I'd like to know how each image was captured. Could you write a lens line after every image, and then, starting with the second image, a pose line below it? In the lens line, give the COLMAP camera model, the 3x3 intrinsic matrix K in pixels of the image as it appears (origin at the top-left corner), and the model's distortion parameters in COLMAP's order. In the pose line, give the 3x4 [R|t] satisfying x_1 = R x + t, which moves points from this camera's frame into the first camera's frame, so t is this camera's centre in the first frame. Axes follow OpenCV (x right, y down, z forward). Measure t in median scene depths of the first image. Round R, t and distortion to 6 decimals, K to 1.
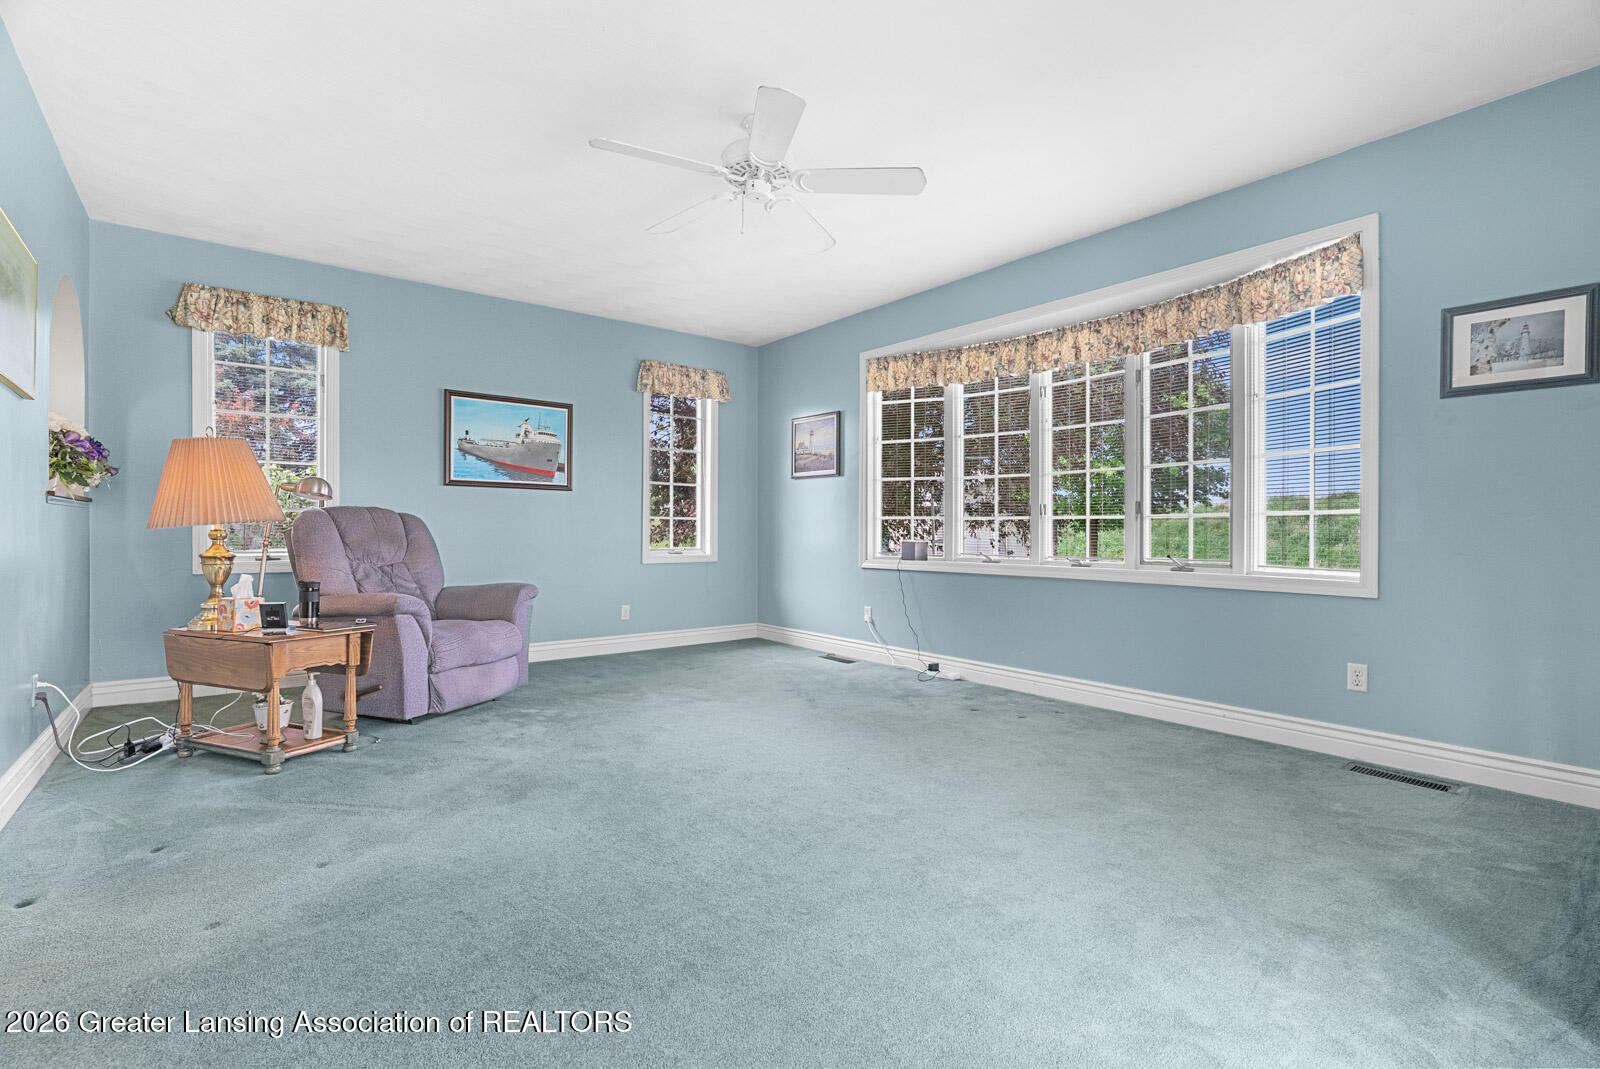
lens RADIAL K [[724.1, 0, 801.9], [0, 724.1, 531.5], [0, 0, 1]] dist [-0.004320, -0.000141]
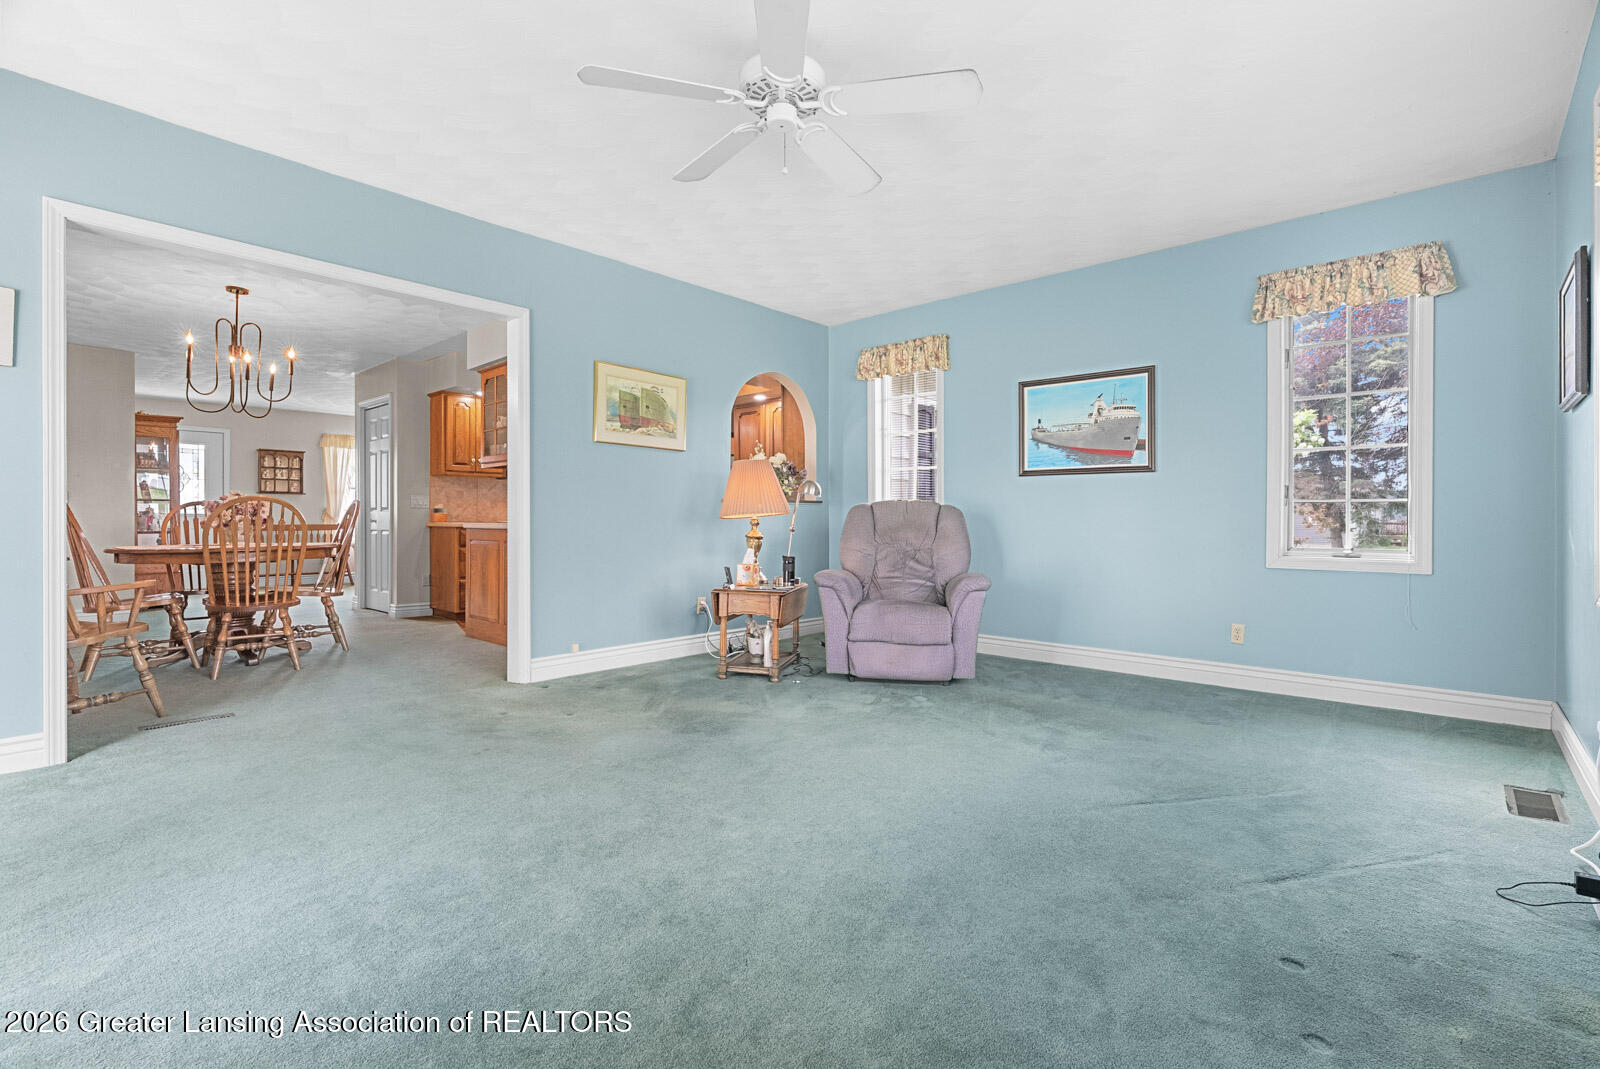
lens RADIAL K [[724.1, 0, 801.9], [0, 724.1, 531.5], [0, 0, 1]] dist [-0.004320, -0.000141]
pose [[0.163079, 0.016934, -0.986468, 0.458183], [0.000544, 0.999851, 0.017254, -0.003257], [0.986613, -0.003351, 0.163045, 0.512068]]
